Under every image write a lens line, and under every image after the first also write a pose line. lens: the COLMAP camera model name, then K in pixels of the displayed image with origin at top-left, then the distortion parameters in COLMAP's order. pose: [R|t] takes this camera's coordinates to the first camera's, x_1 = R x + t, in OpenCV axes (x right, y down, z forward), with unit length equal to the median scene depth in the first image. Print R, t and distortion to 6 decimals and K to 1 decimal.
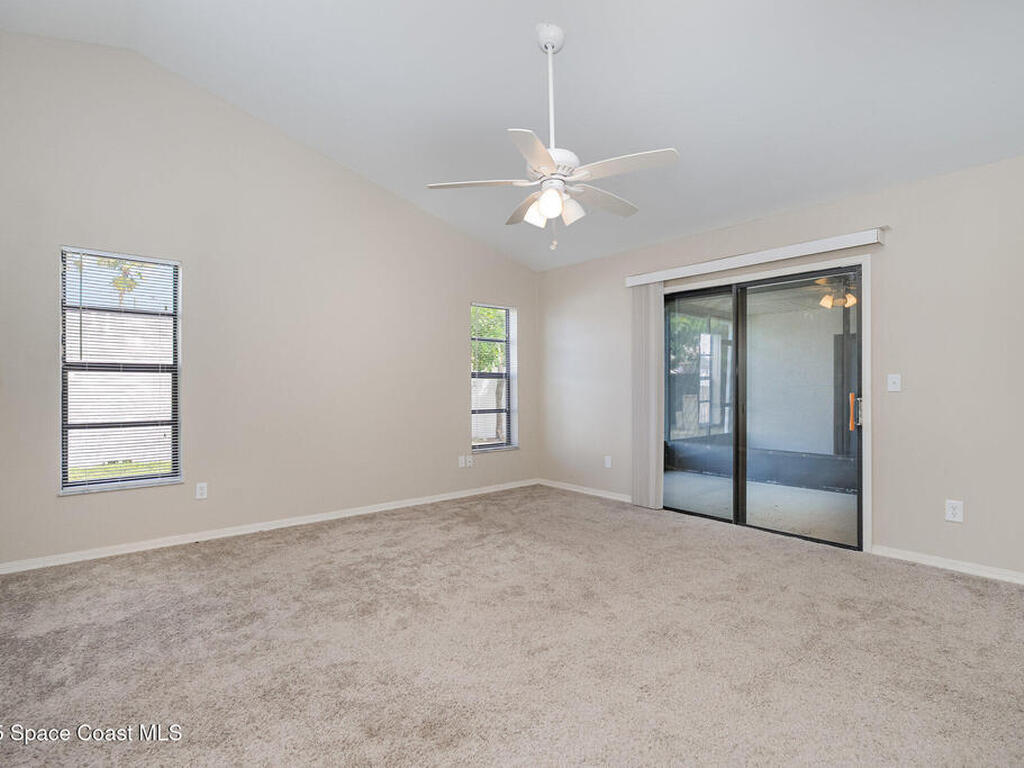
lens RADIAL K [[505.5, 0, 518.1], [0, 505.5, 387.8], [0, 0, 1]] dist [-0.001196, -0.000345]
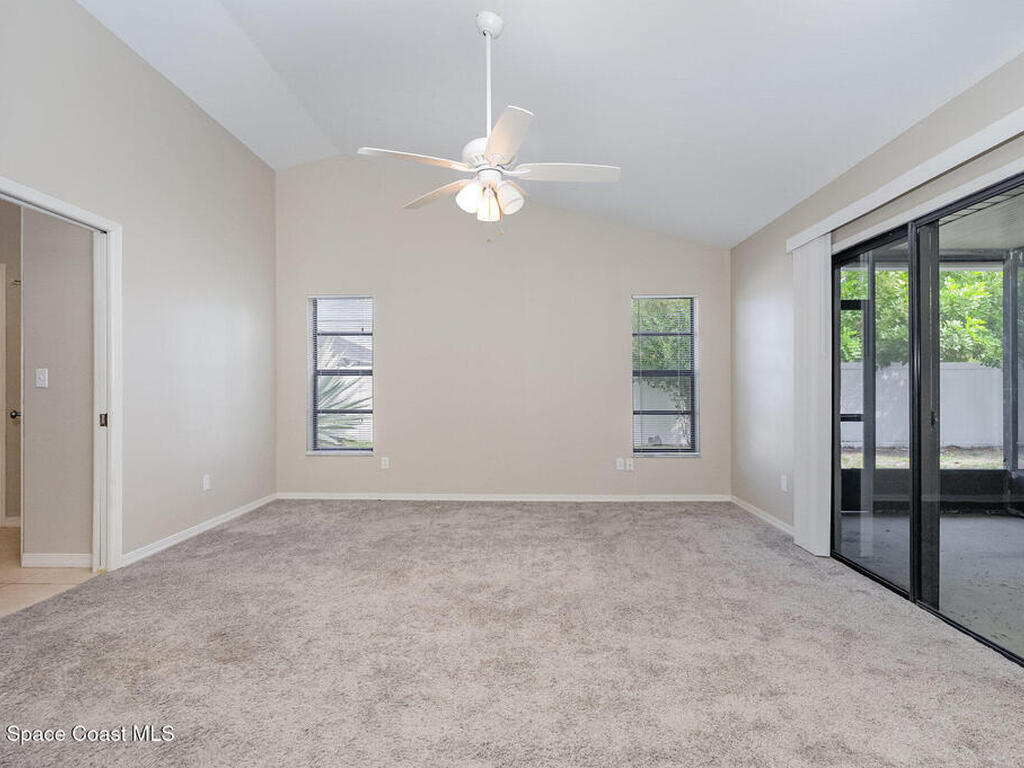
lens RADIAL K [[509.9, 0, 523.3], [0, 509.9, 387.4], [0, 0, 1]] dist [-0.003438, 0.000697]
pose [[0.743167, 0.000572, -0.669106, 0.604121], [0.001686, 0.999995, 0.002727, -0.002786], [0.669104, -0.003154, 0.743162, 0.245155]]
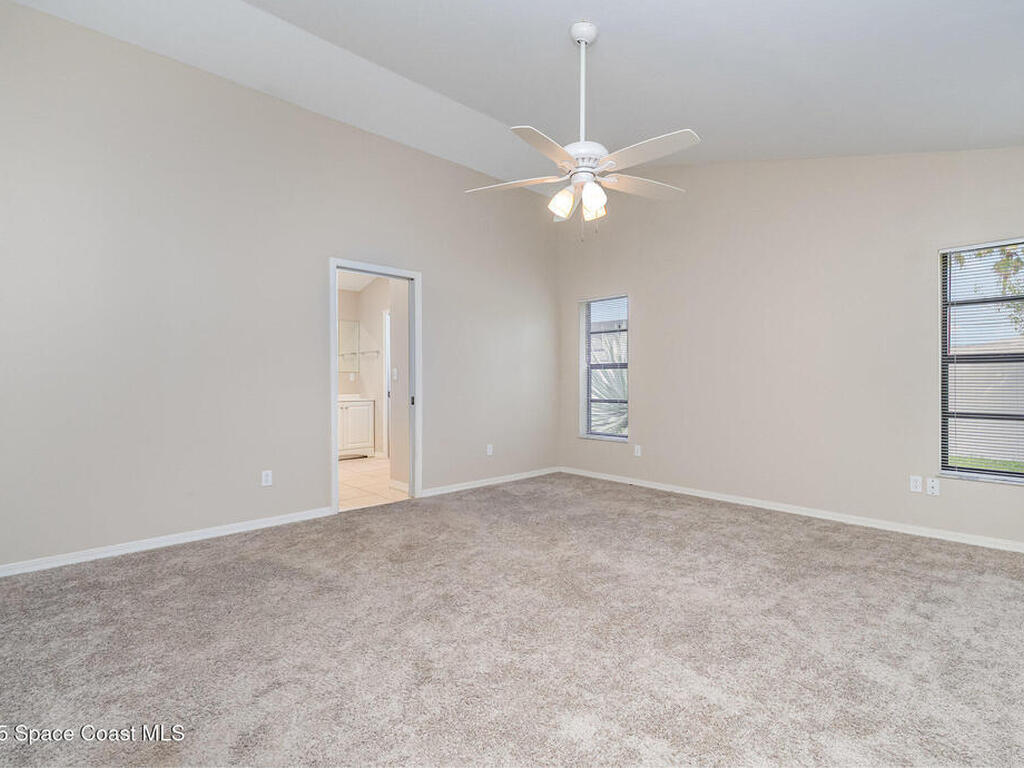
lens RADIAL K [[509.9, 0, 523.3], [0, 509.9, 387.4], [0, 0, 1]] dist [-0.003438, 0.000697]
pose [[0.043839, 0.014954, -0.998927, 0.856564], [0.005126, 0.999871, 0.015193, -0.000409], [0.999025, -0.005786, 0.043756, 0.651550]]
